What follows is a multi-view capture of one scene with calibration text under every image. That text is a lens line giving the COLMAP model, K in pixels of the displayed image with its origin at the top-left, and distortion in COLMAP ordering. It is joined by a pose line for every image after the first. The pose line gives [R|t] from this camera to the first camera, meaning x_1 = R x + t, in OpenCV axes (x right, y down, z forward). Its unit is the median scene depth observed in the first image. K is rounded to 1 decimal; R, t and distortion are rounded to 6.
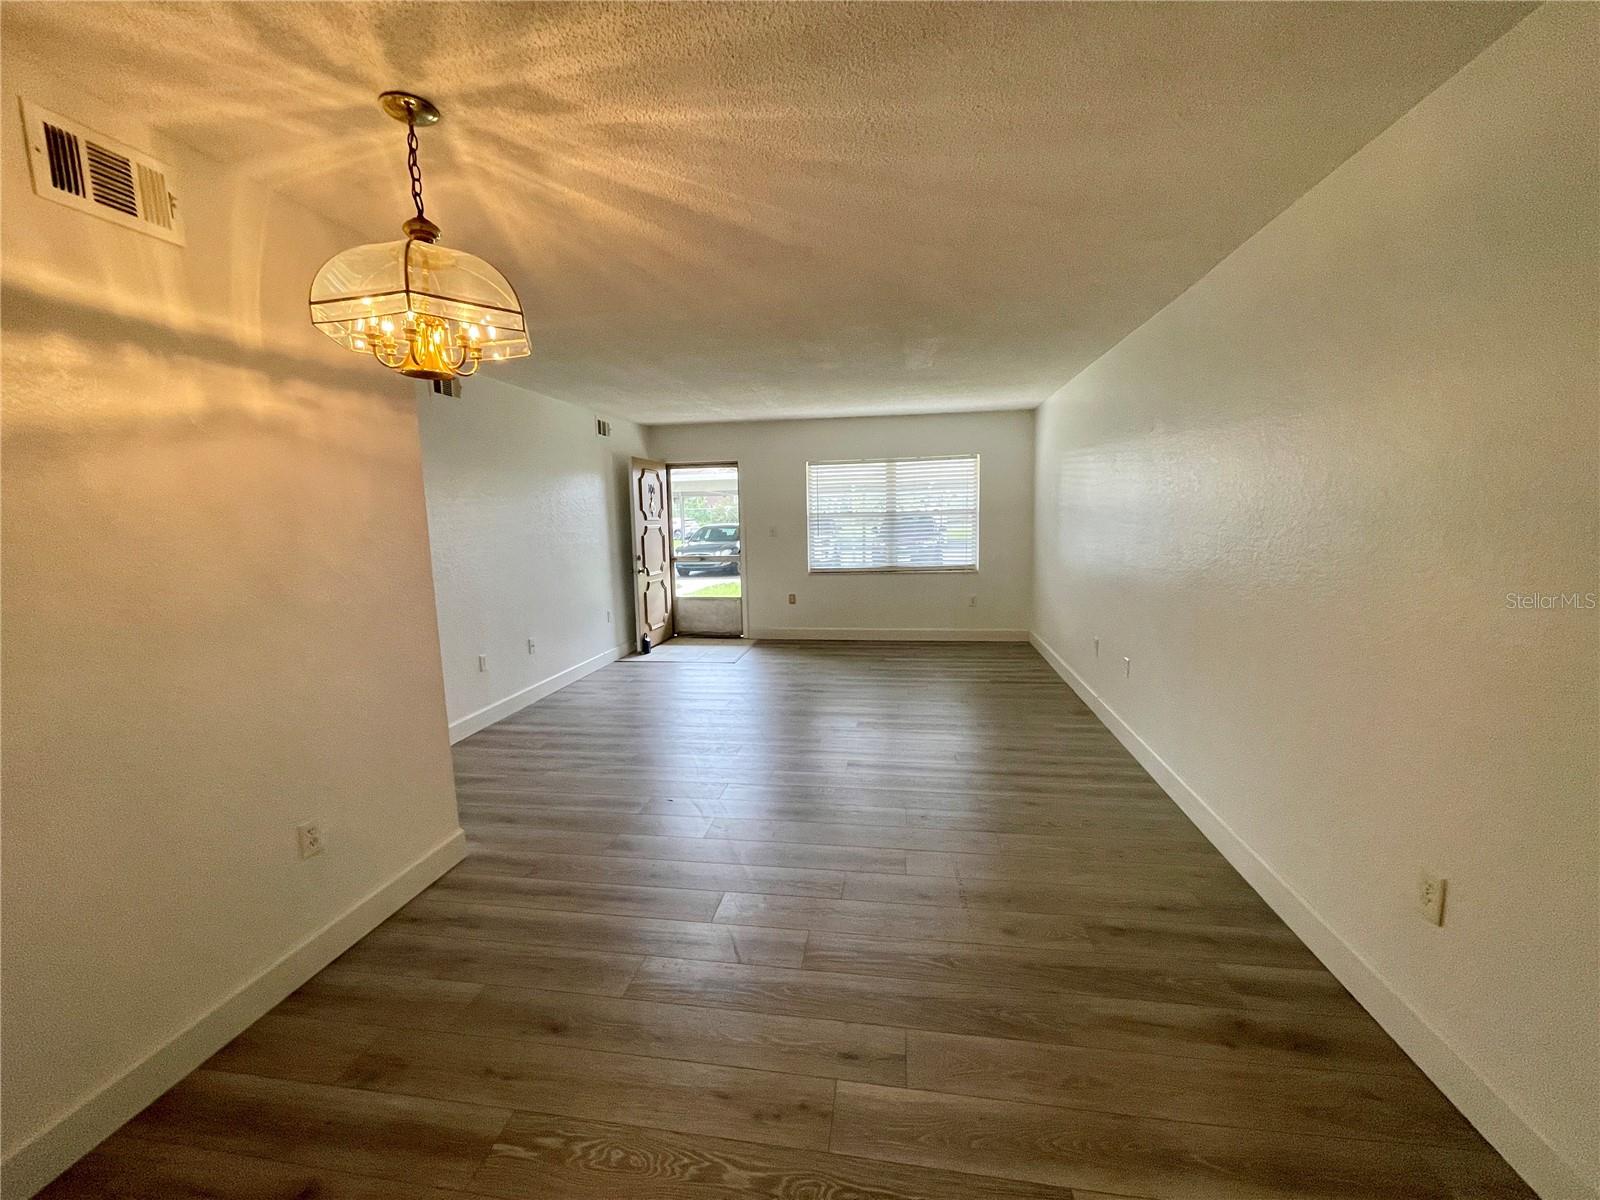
lens RADIAL K [[647.3, 0, 800.0], [0, 647.3, 600.0], [0, 0, 1]] dist [-0.004029, -0.000265]
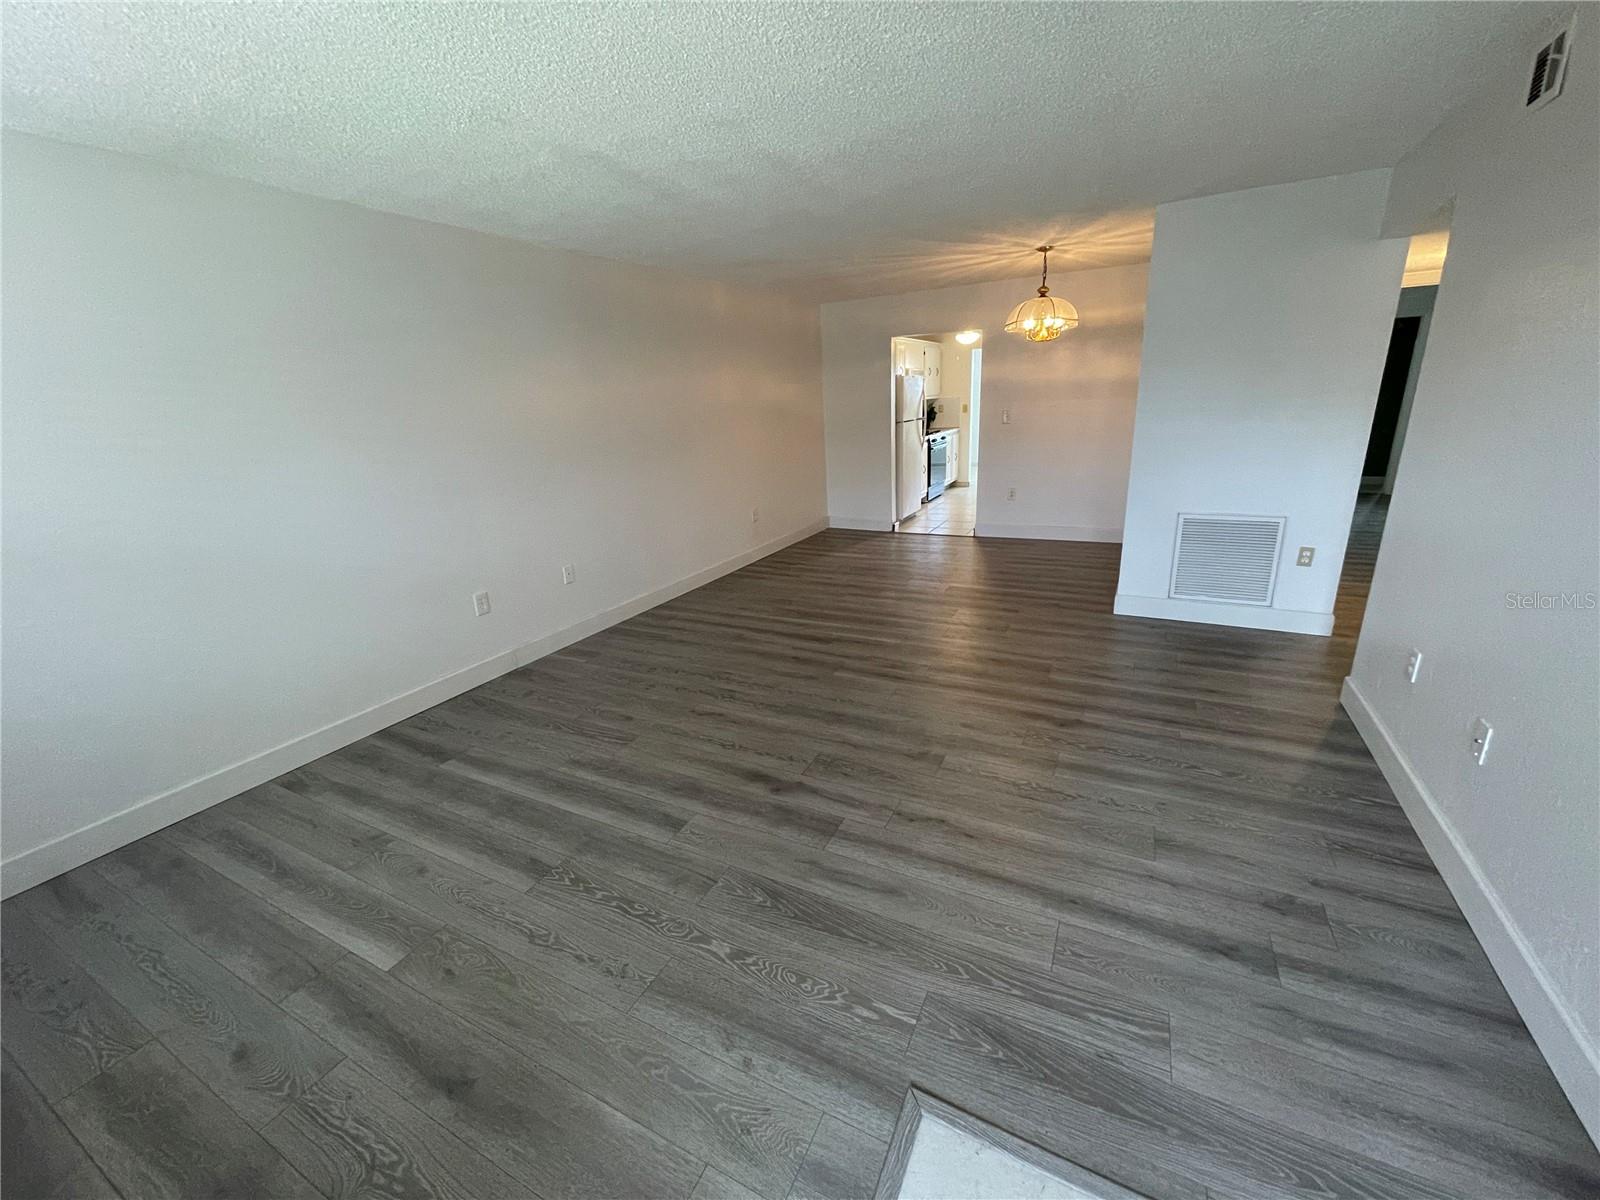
lens RADIAL K [[647.3, 0, 800.0], [0, 647.3, 600.0], [0, 0, 1]] dist [-0.004029, -0.000265]
pose [[-0.946117, -0.034162, 0.322019, -0.462841], [0.107101, 0.905447, 0.410726, -0.557410], [-0.305603, 0.423083, -0.852999, 3.959623]]
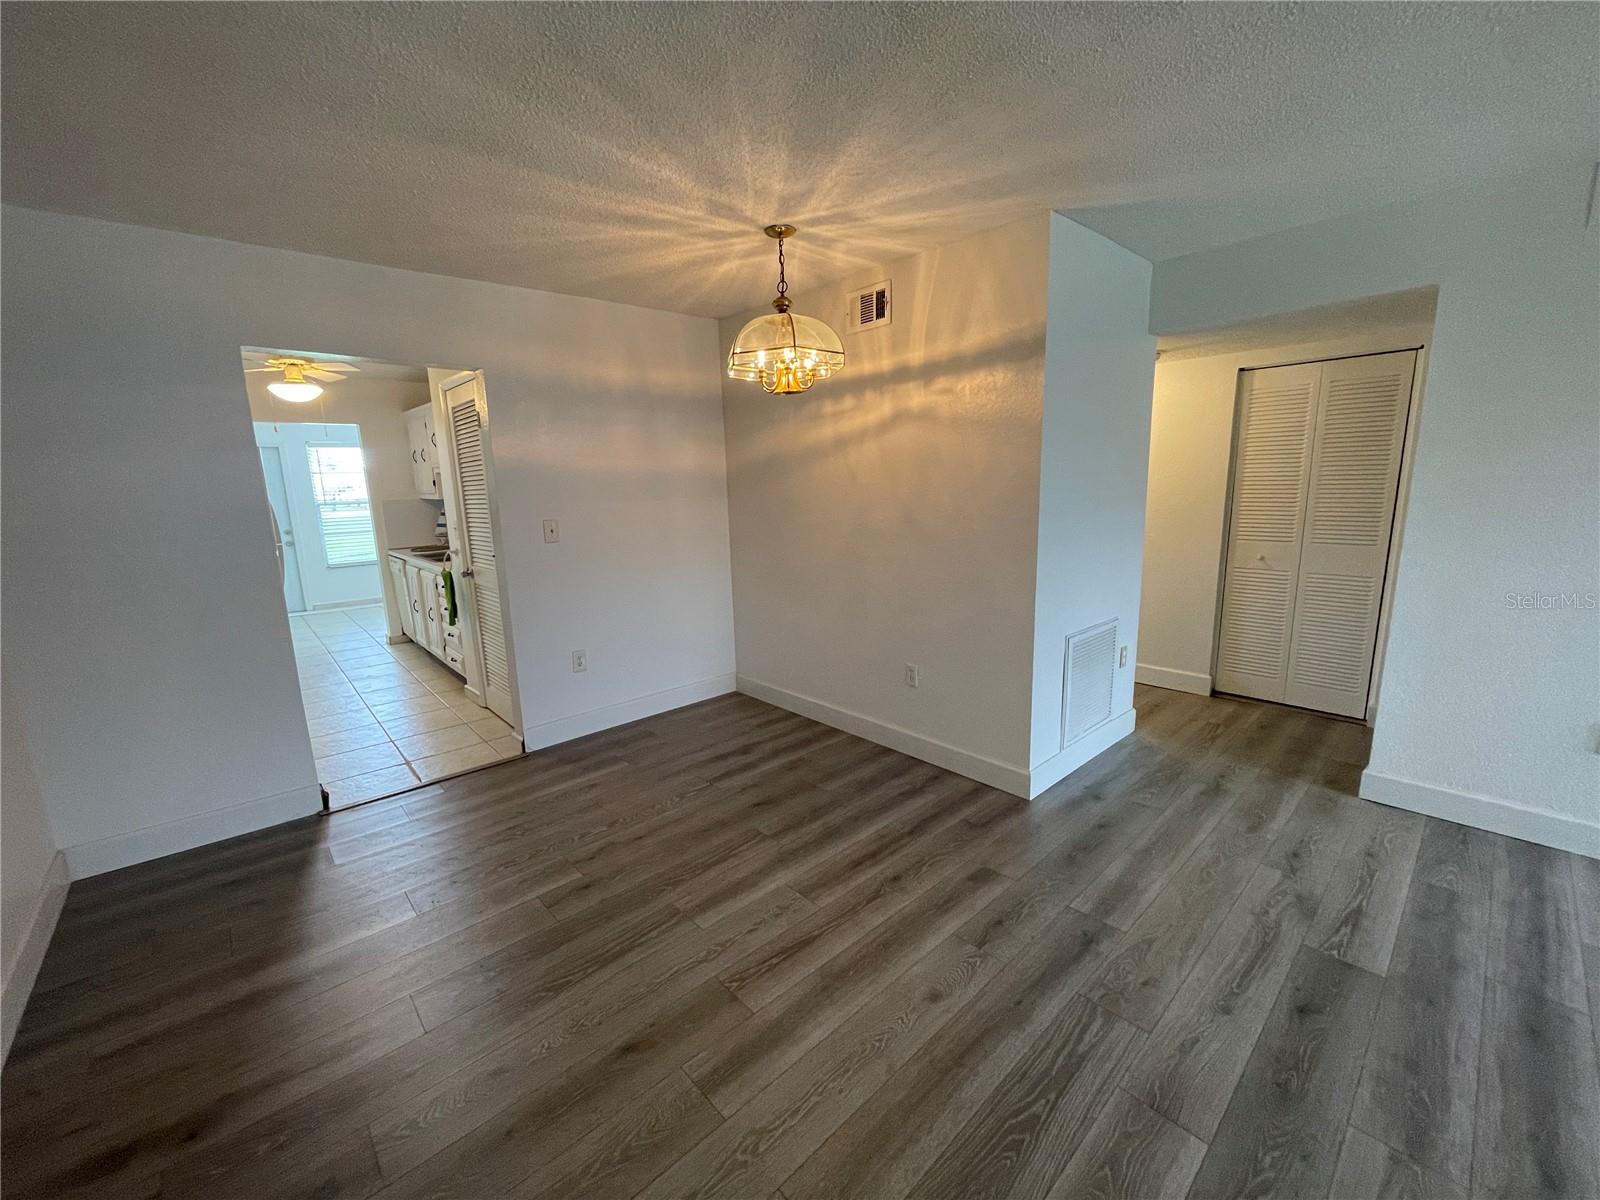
lens RADIAL K [[647.3, 0, 800.0], [0, 647.3, 600.0], [0, 0, 1]] dist [-0.004029, -0.000265]
pose [[-0.625705, 0.182913, -0.758311, 0.694639], [-0.061723, 0.957462, 0.281880, -0.284287], [0.777614, 0.223179, -0.587799, 1.943233]]
